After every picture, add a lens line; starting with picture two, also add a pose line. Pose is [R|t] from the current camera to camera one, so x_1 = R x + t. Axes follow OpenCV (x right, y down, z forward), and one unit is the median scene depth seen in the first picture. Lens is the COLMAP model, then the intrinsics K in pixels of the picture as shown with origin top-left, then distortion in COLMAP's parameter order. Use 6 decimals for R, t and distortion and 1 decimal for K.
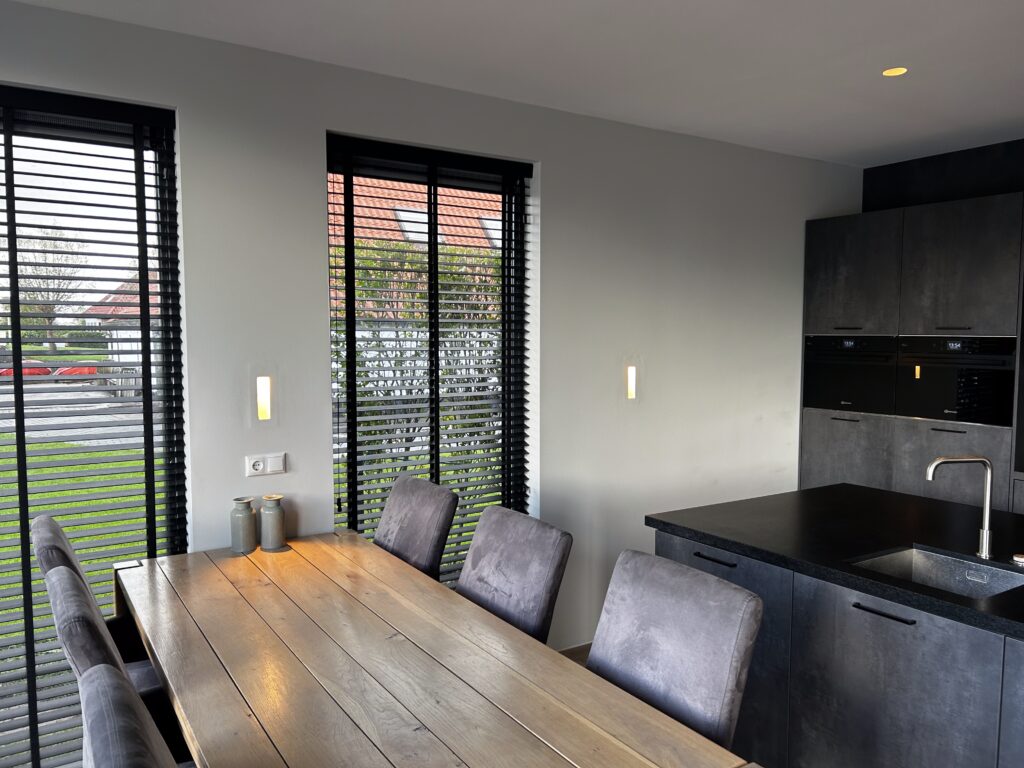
lens RADIAL K [[761.5, 0, 514.9], [0, 761.5, 392.1], [0, 0, 1]] dist [0.040474, -0.034957]
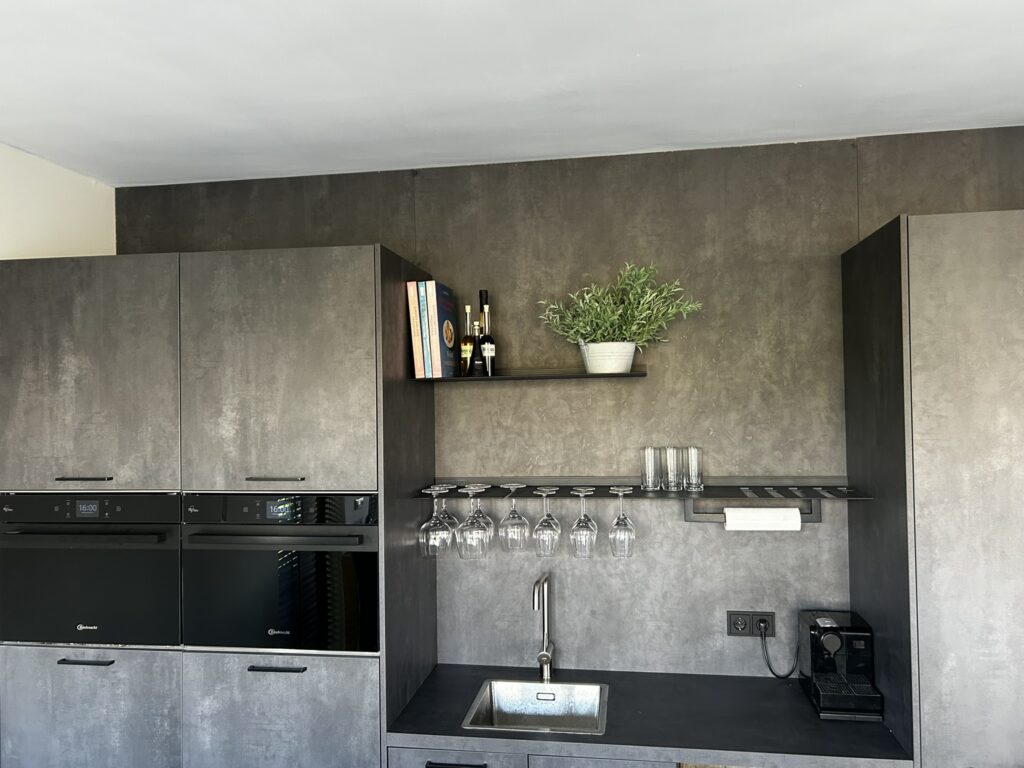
lens RADIAL K [[761.5, 0, 514.9], [0, 761.5, 392.1], [0, 0, 1]] dist [0.040474, -0.034957]
pose [[0.670828, -0.003241, 0.741606, 0.269877], [0.073643, 0.995339, -0.062265, -0.094602], [-0.737947, 0.096383, 0.667940, 0.485204]]
